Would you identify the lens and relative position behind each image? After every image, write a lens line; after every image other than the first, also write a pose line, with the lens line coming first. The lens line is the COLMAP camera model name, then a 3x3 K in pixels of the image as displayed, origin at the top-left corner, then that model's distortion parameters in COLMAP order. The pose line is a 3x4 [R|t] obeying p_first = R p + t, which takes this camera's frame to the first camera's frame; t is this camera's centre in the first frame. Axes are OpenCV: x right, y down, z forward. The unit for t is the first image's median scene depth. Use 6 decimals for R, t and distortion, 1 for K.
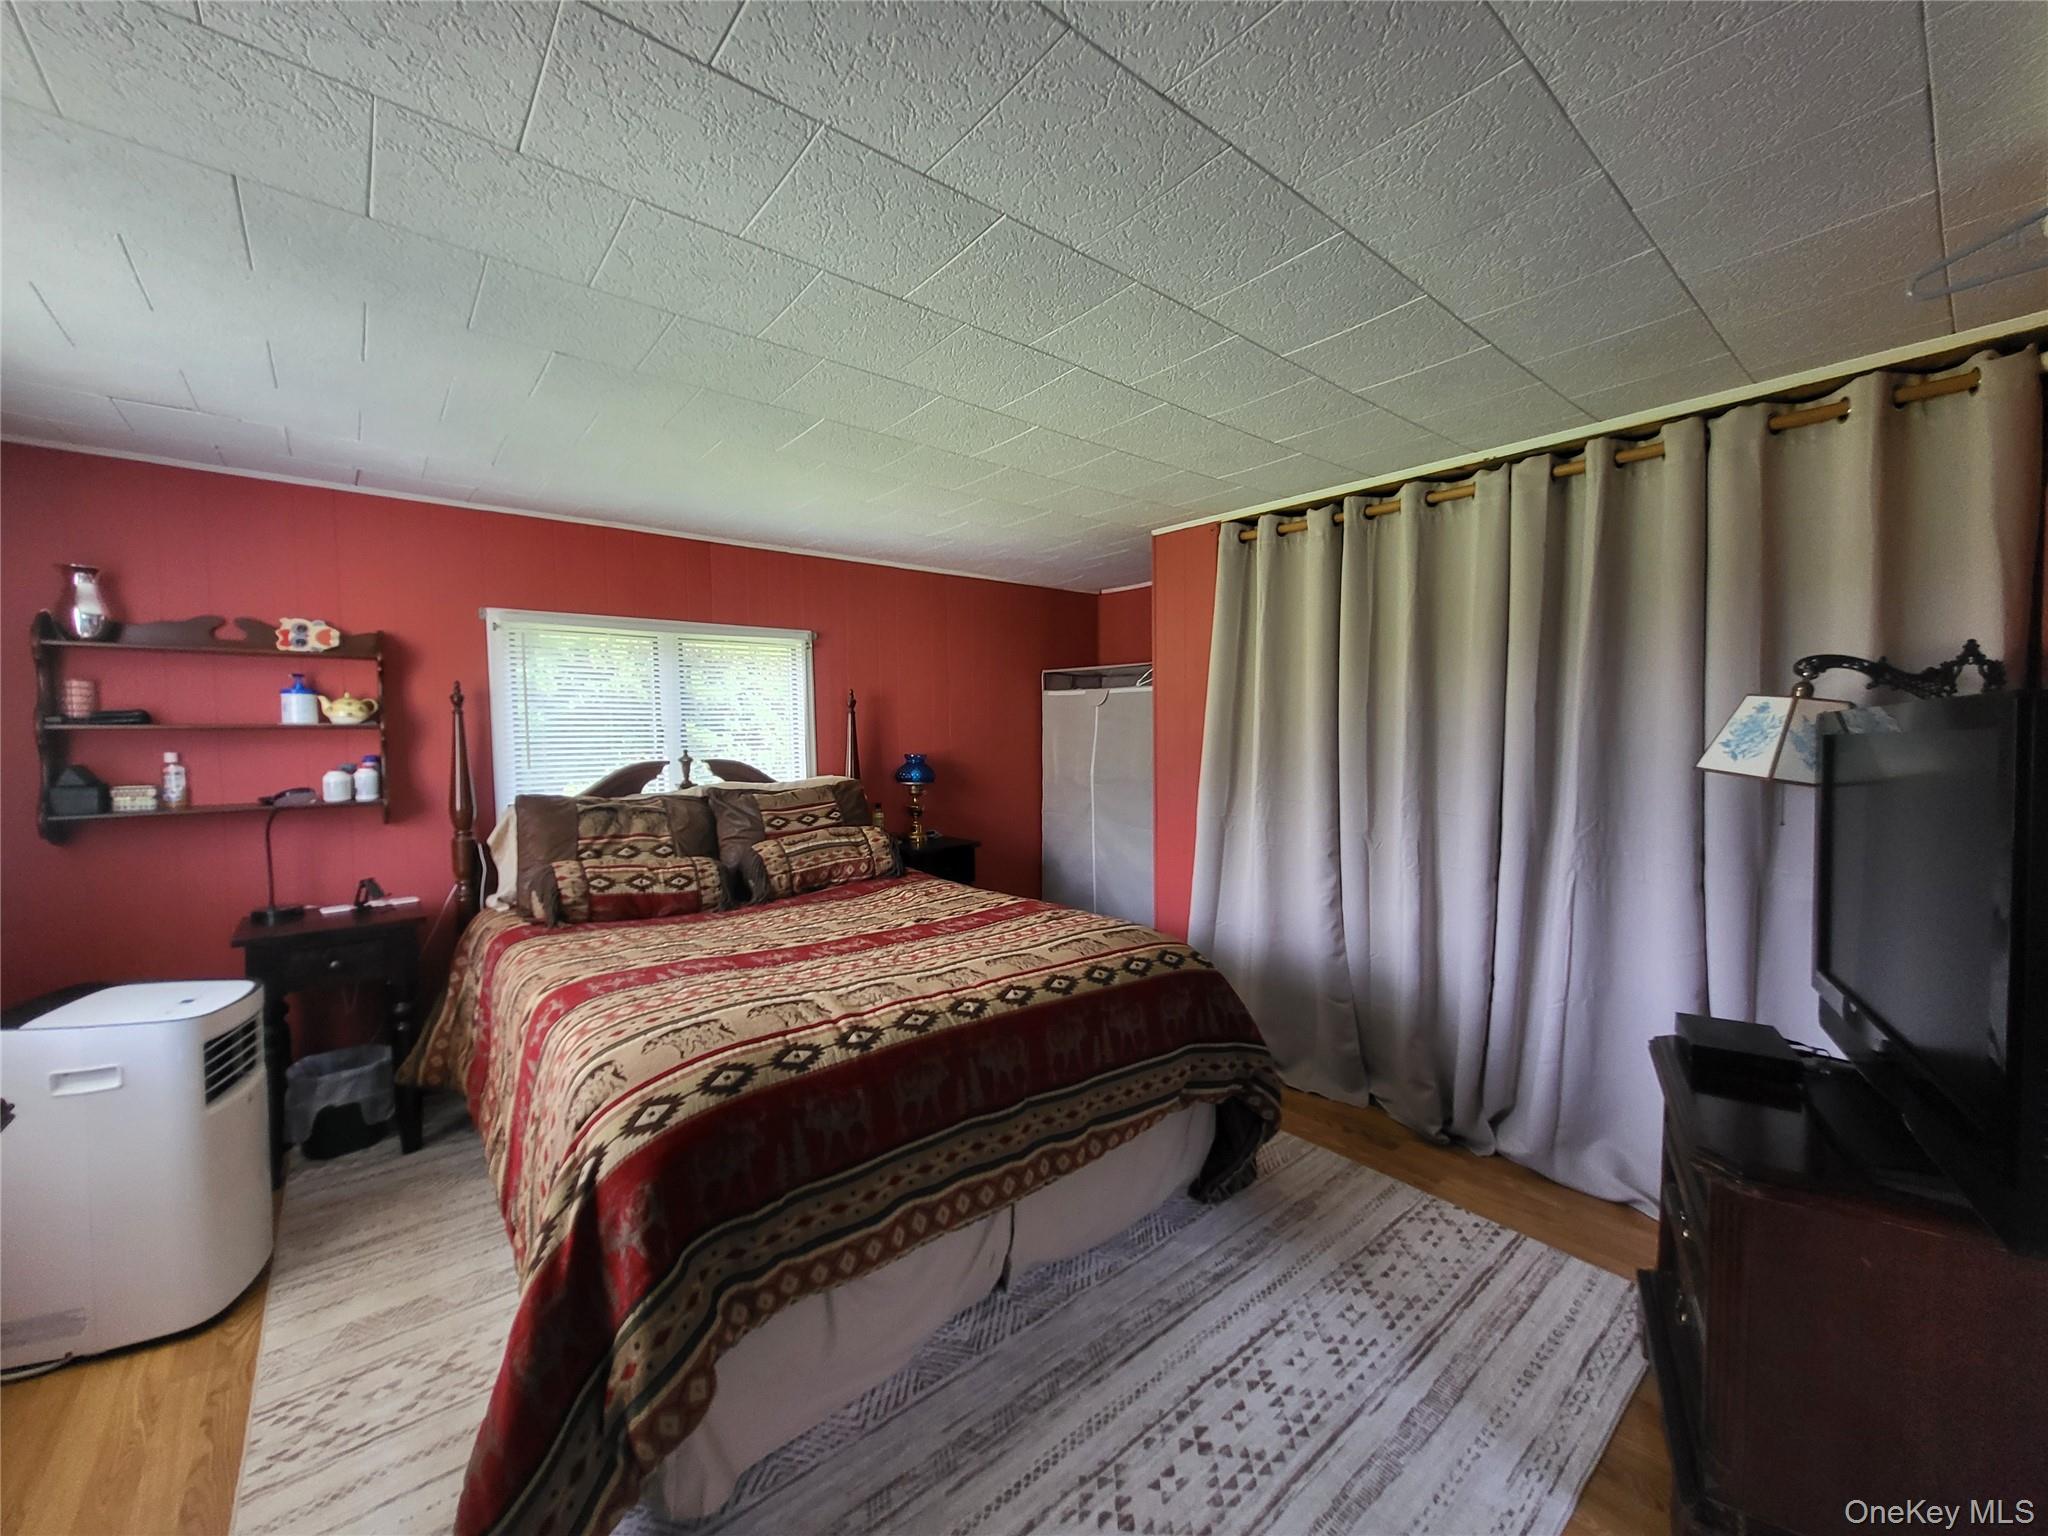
lens RADIAL K [[801.4, 0, 1009.7], [0, 801.4, 775.3], [0, 0, 1]] dist [0.004405, -0.000163]
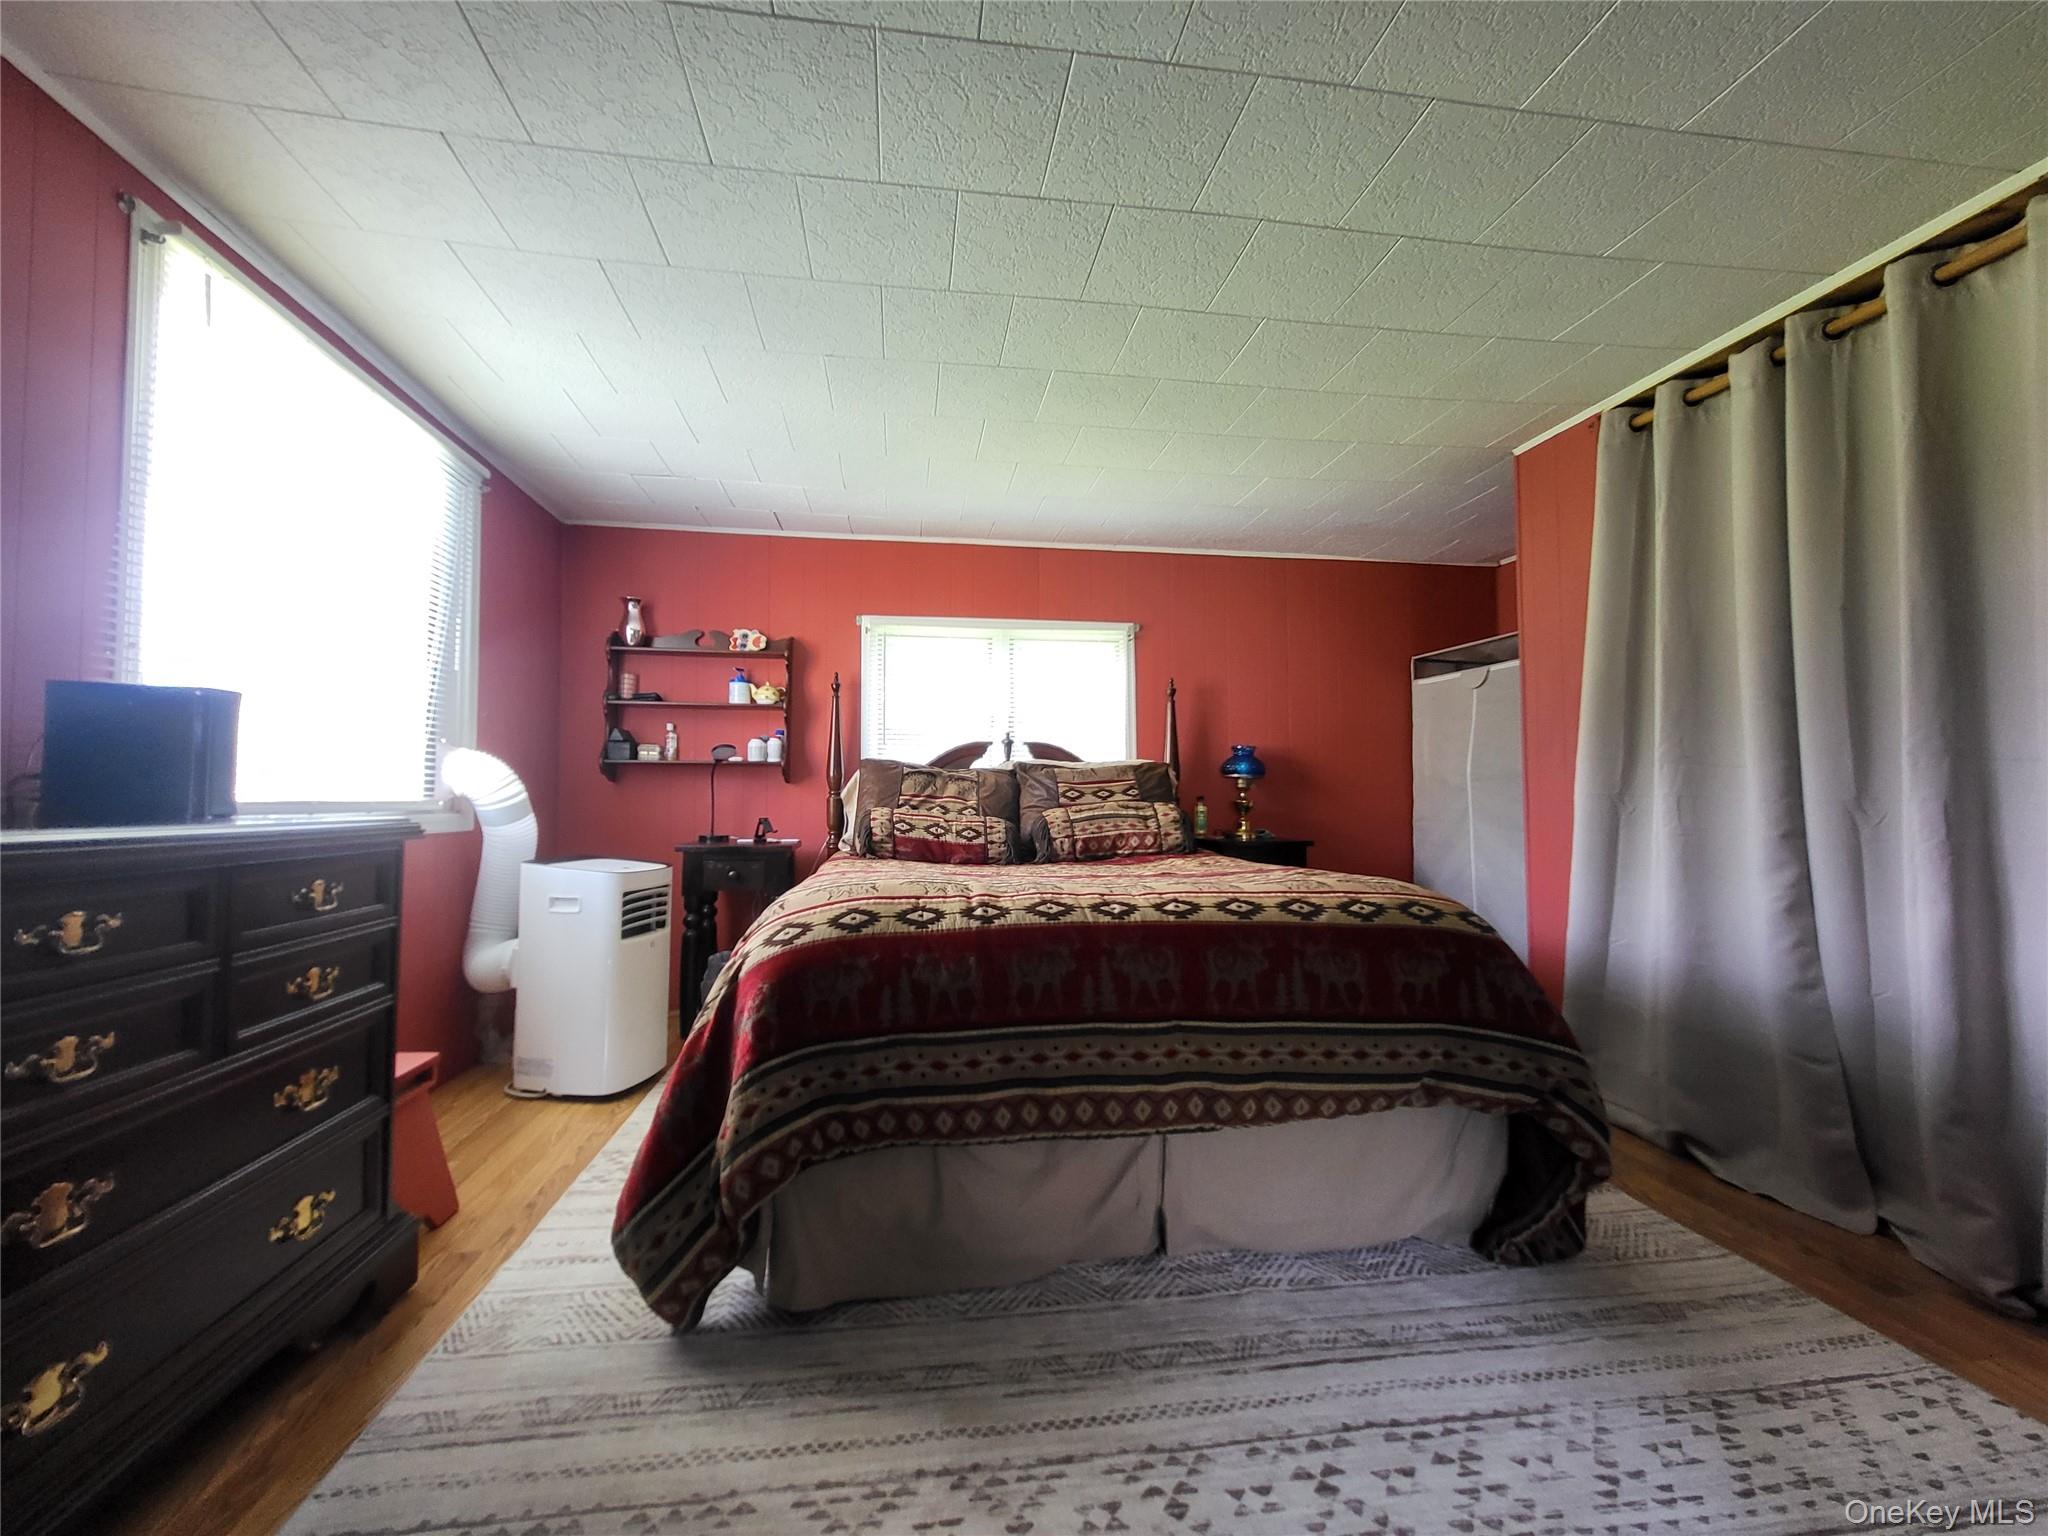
lens RADIAL K [[801.4, 0, 1006.1], [0, 801.4, 772.2], [0, 0, 1]] dist [0.004405, -0.000163]
pose [[0.853080, -0.006260, -0.521742, 0.222971], [-0.039118, 0.996347, -0.075916, 0.141045], [0.520312, 0.085172, 0.849719, 0.089828]]
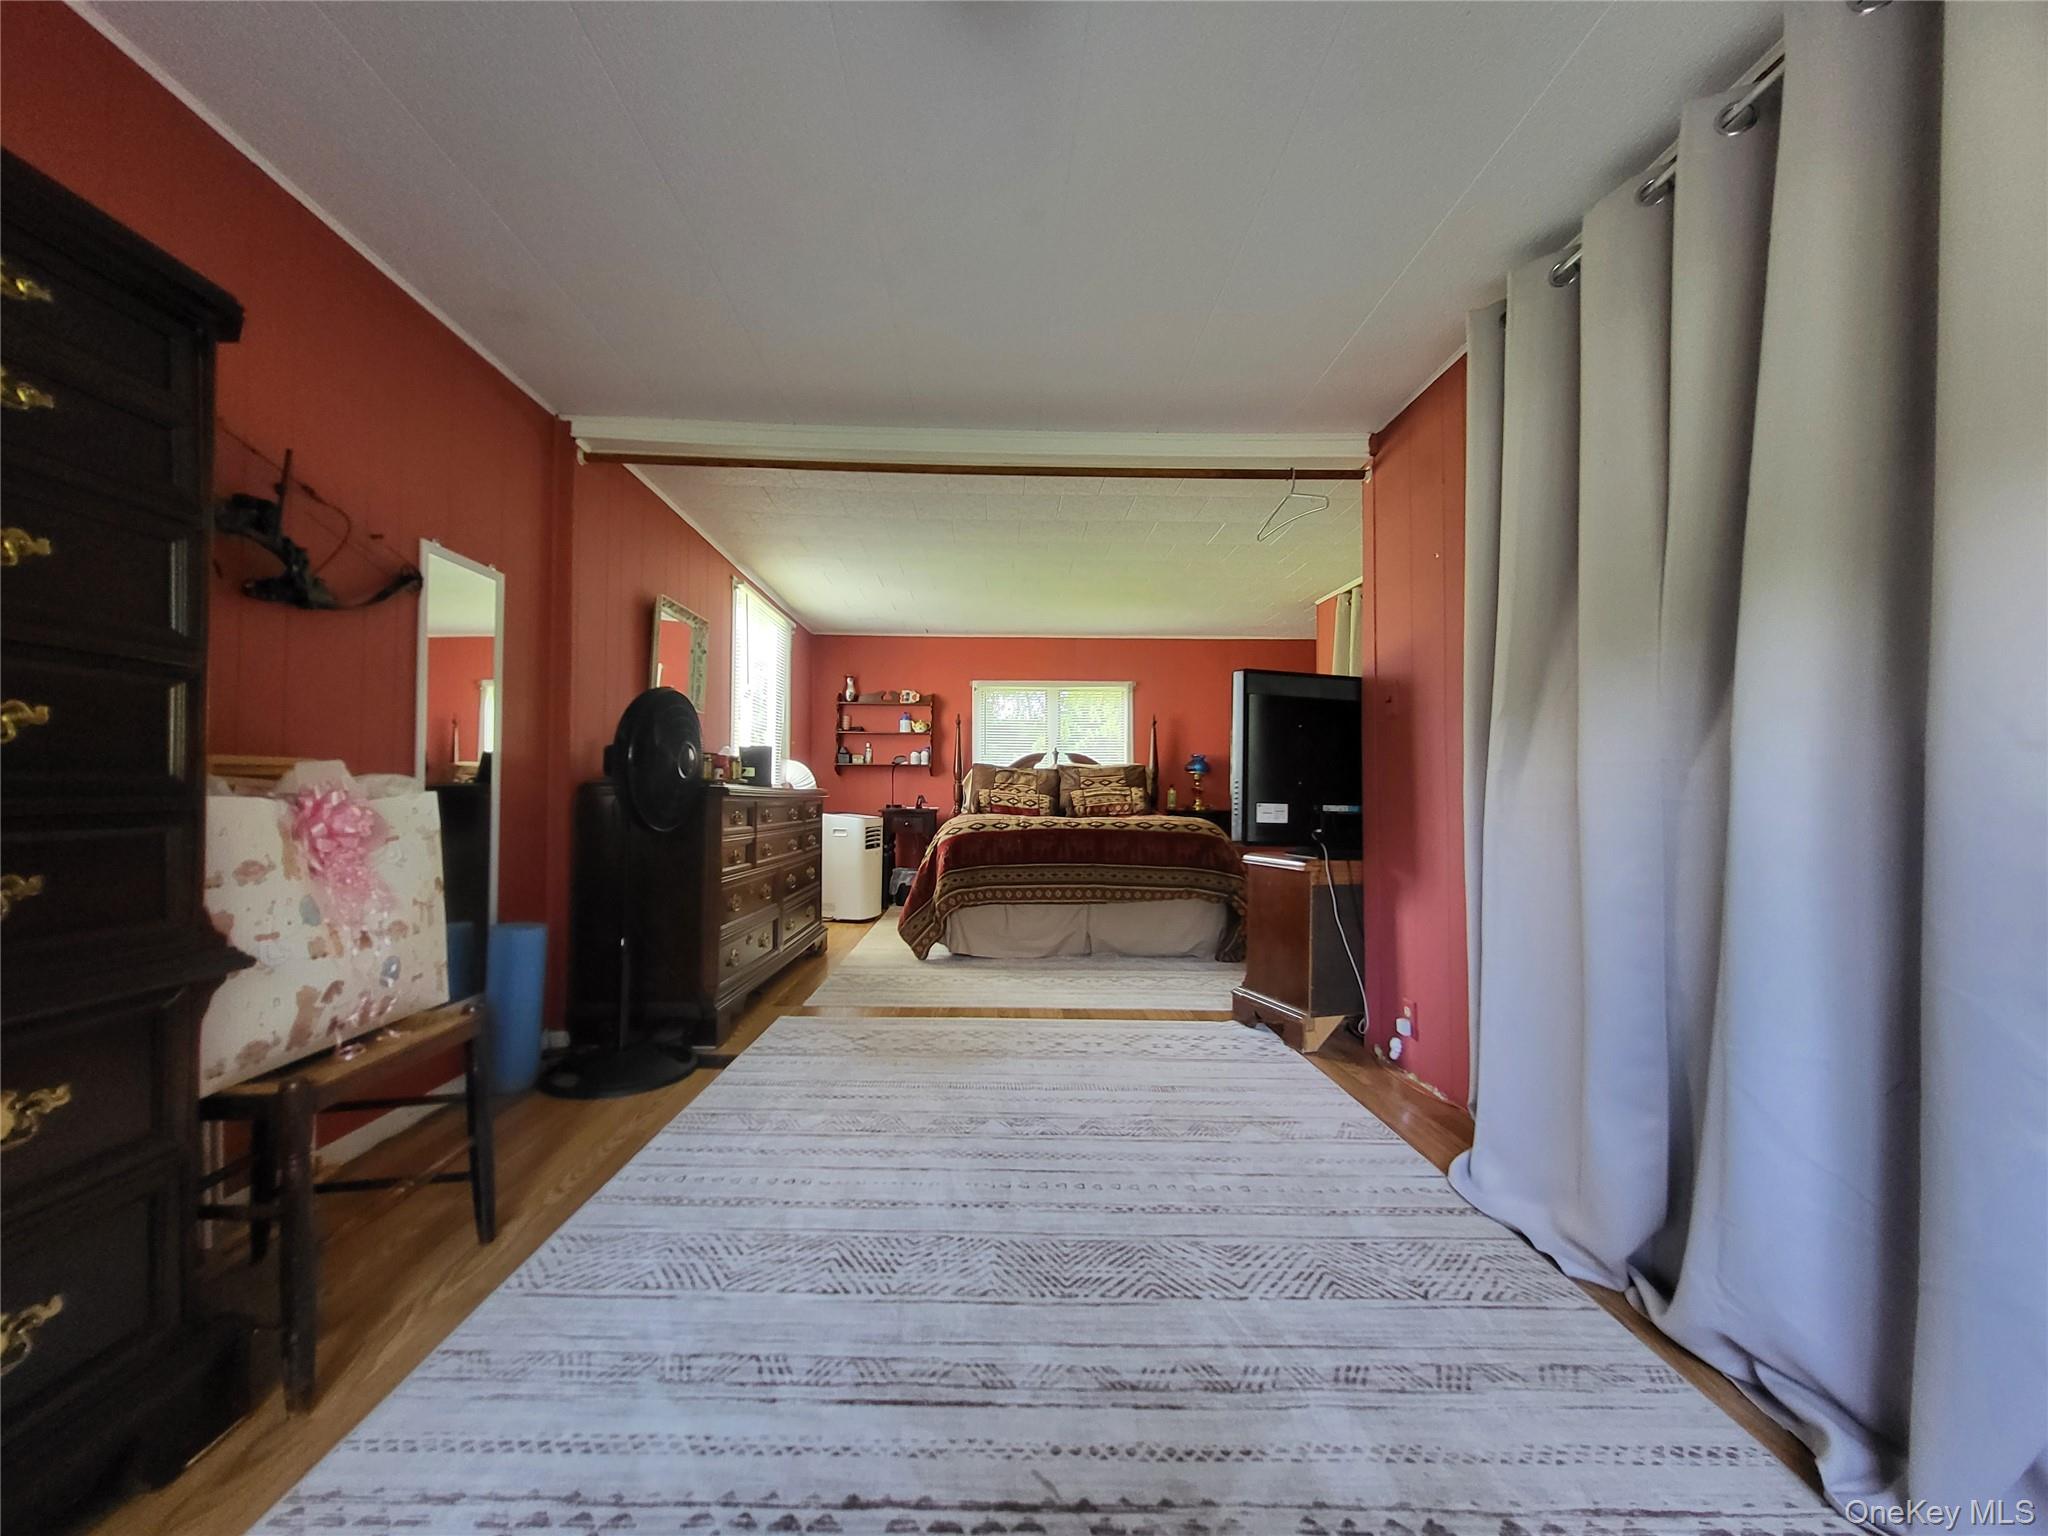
lens RADIAL K [[801.4, 0, 1019.6], [0, 801.4, 778.9], [0, 0, 1]] dist [0.004405, -0.000163]
pose [[0.795615, 0.005940, -0.605774, 0.909433], [-0.047060, 0.997536, -0.052026, 0.194864], [0.603973, 0.069900, 0.793934, -0.748599]]
